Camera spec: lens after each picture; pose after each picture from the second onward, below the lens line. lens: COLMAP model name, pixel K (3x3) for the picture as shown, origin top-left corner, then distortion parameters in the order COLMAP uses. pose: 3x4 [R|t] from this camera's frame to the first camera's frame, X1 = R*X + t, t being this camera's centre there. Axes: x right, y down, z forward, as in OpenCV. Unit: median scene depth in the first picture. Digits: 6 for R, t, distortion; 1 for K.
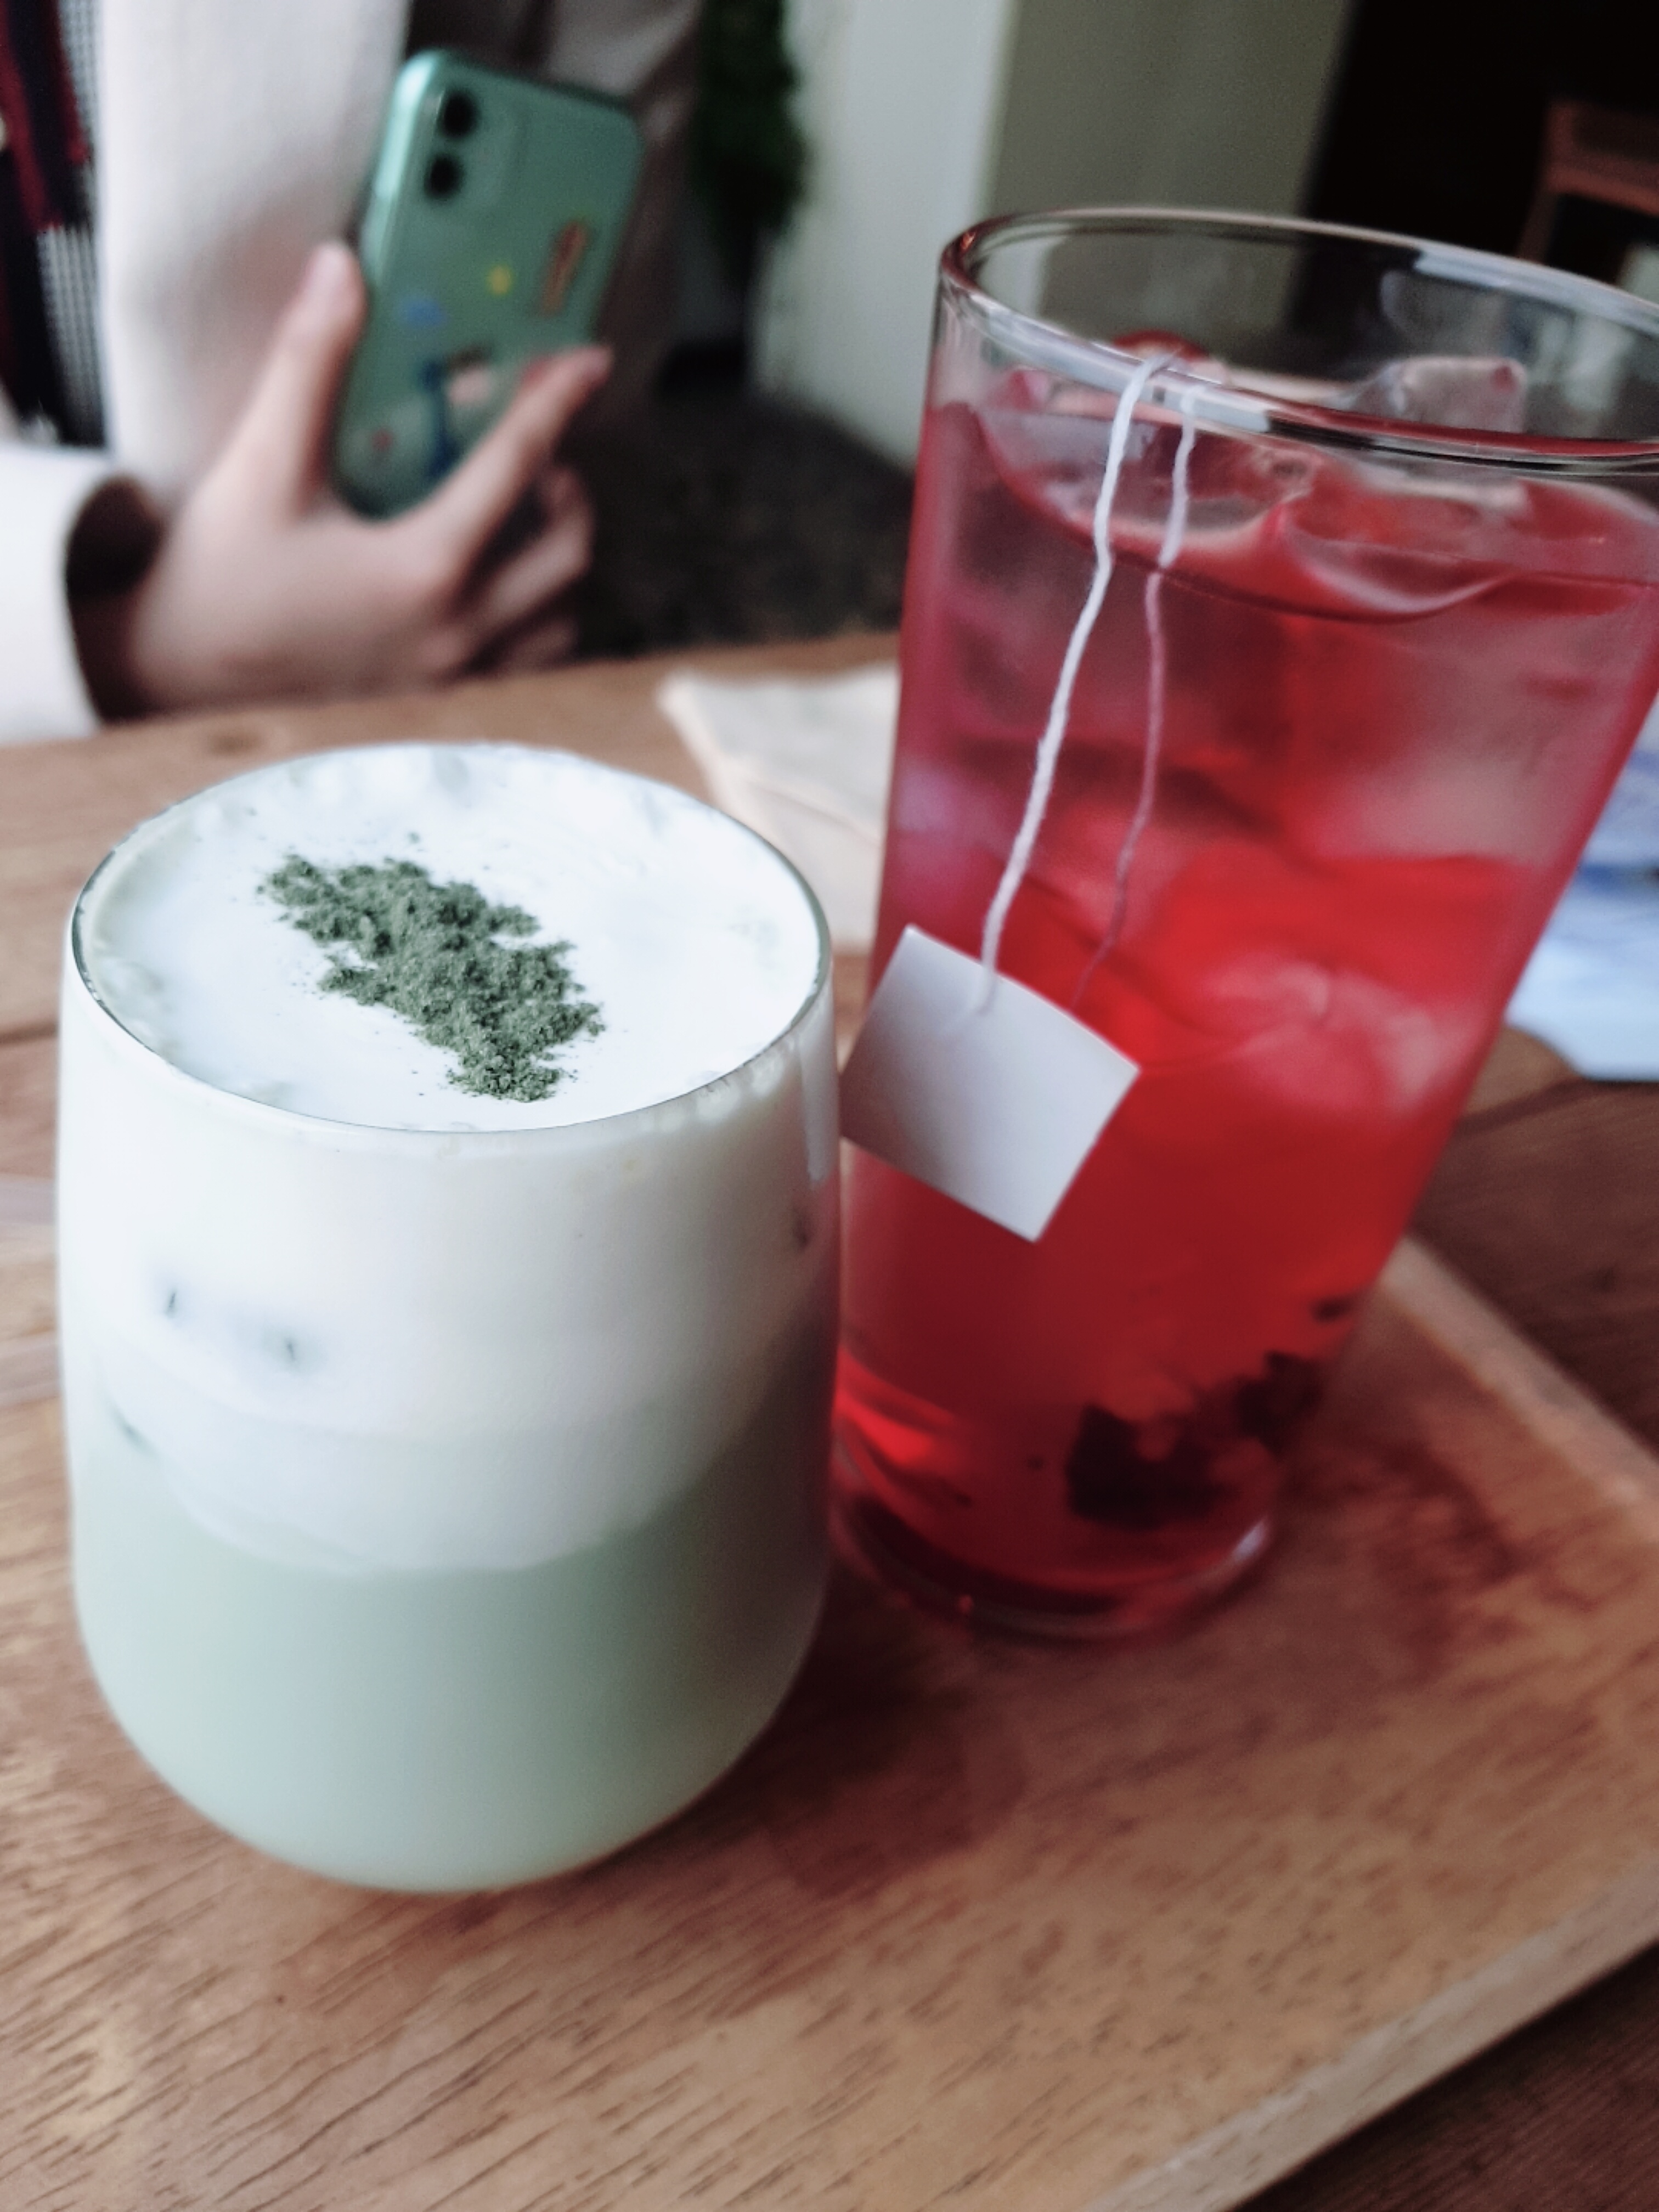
lens RADIAL K [[1810.3, 0, 829.5], [0, 1810.3, 1106.0], [0, 0, 1]] dist [-0.108776, 0.088356]
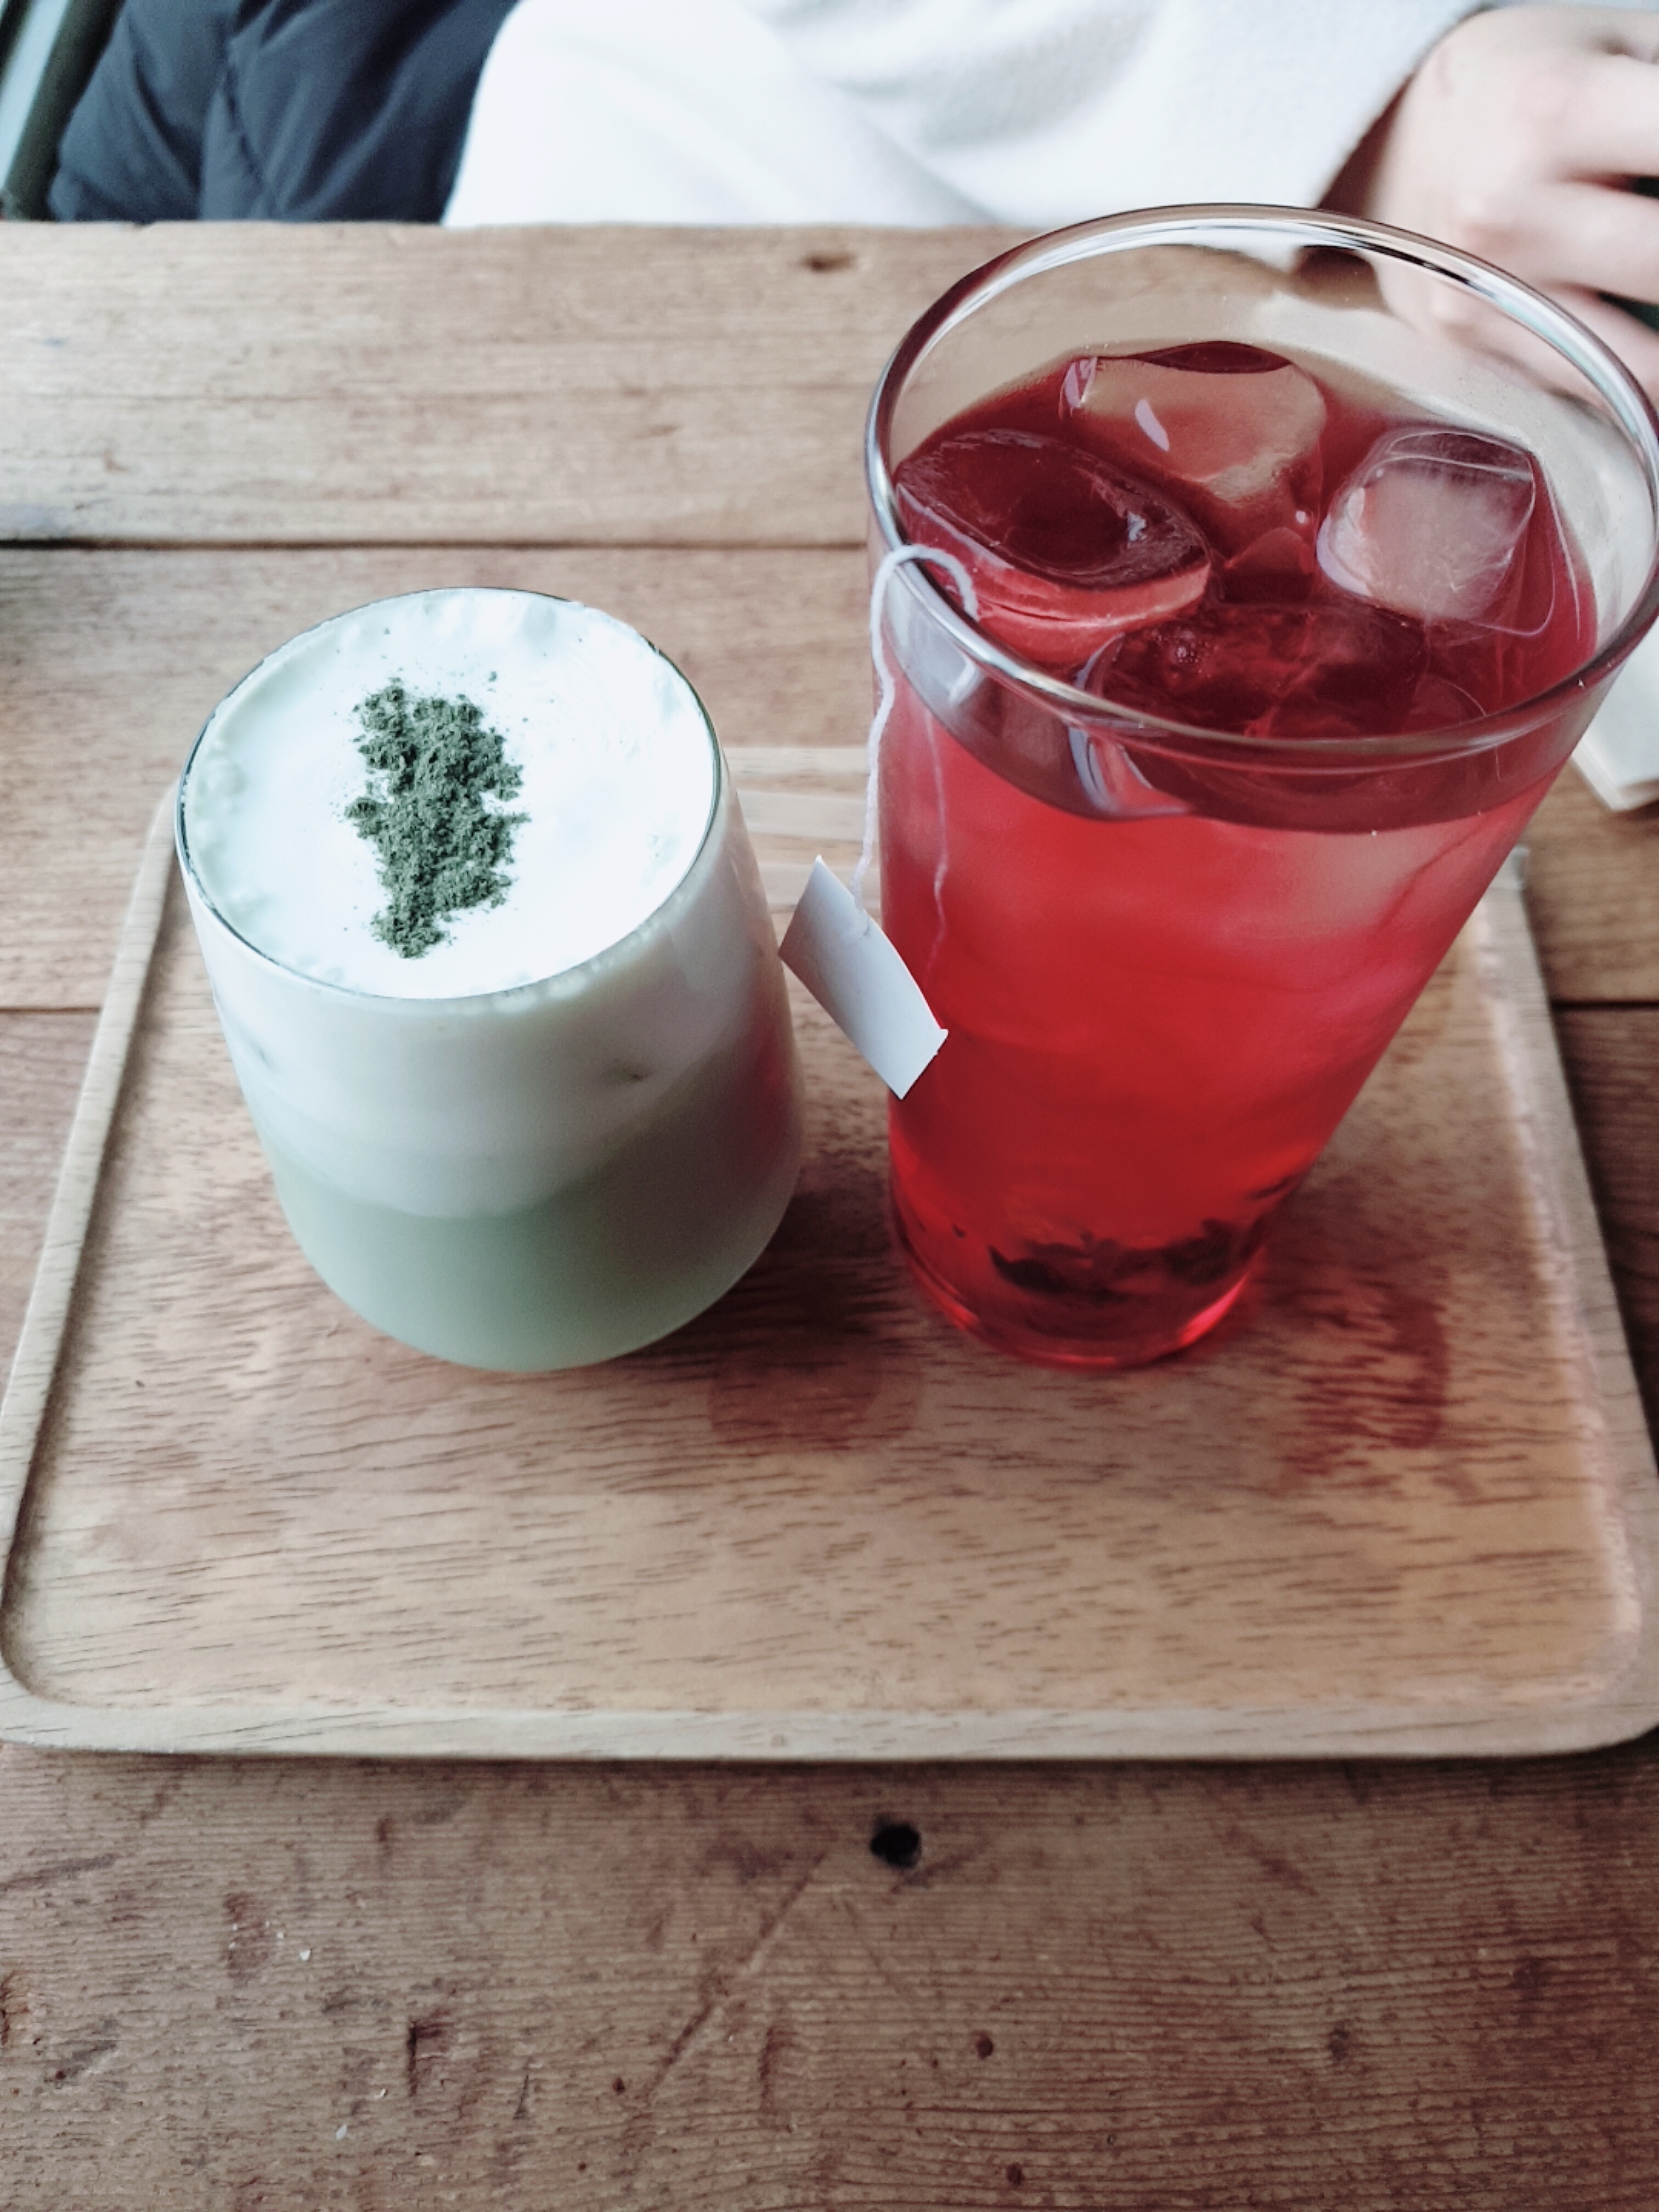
lens RADIAL K [[1782.4, 0, 944.8], [0, 1782.4, 1104.2], [0, 0, 1]] dist [0.000812, -0.301234]
pose [[0.878219, 0.368211, -0.305209, 0.545093], [-0.233050, 0.886748, 0.399206, -0.446427], [0.417636, -0.279461, 0.864570, -0.070569]]
